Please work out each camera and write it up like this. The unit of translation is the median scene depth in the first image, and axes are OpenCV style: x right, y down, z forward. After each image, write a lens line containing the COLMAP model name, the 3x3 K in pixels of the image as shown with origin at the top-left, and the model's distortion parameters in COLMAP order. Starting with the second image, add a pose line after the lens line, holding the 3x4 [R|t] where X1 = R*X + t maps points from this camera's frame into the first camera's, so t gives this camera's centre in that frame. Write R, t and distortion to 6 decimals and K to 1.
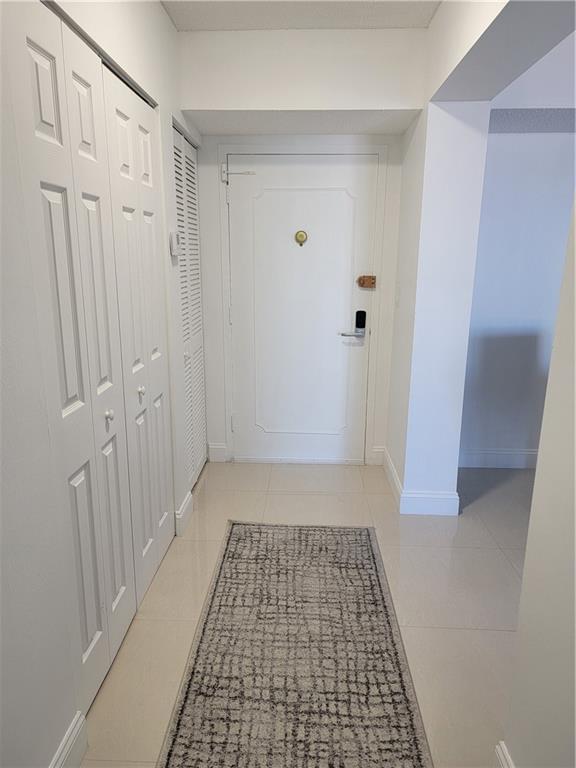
lens RADIAL K [[533.7, 0, 291.0], [0, 533.7, 383.8], [0, 0, 1]] dist [0.067512, -0.057375]
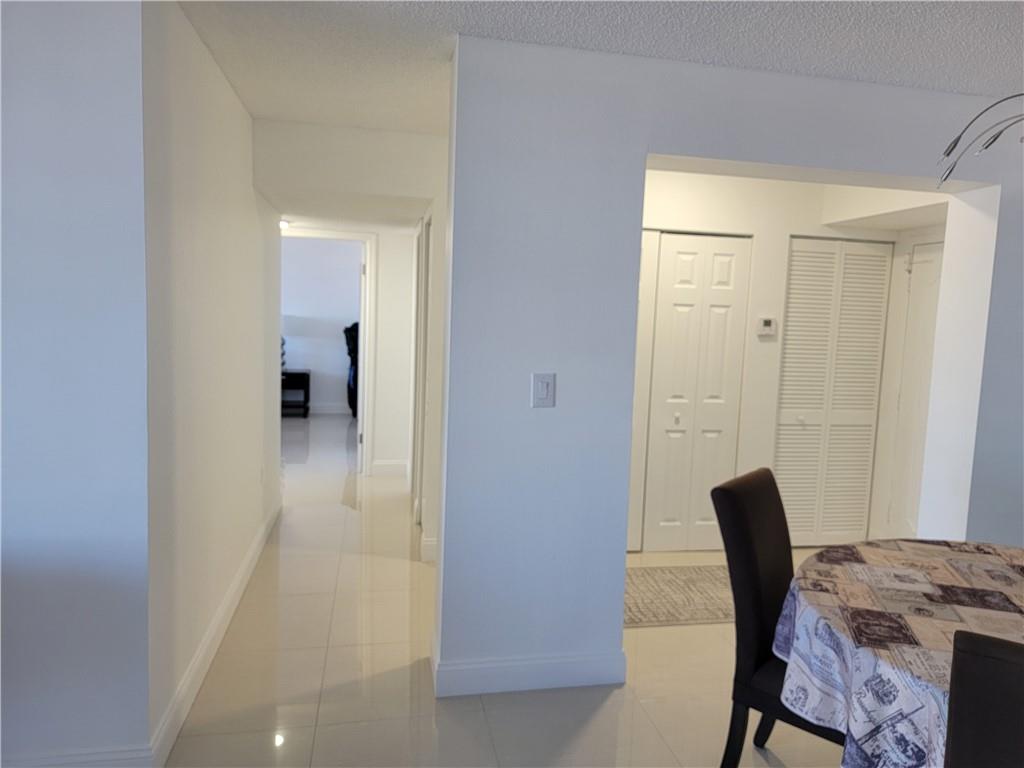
lens RADIAL K [[711.6, 0, 518.3], [0, 711.6, 382.8], [0, 0, 1]] dist [0.067512, -0.057375]
pose [[0.217964, 0.099593, -0.970862, 1.082025], [-0.269741, 0.962177, 0.038143, -0.022312], [0.937940, 0.253568, 0.236585, 0.031943]]
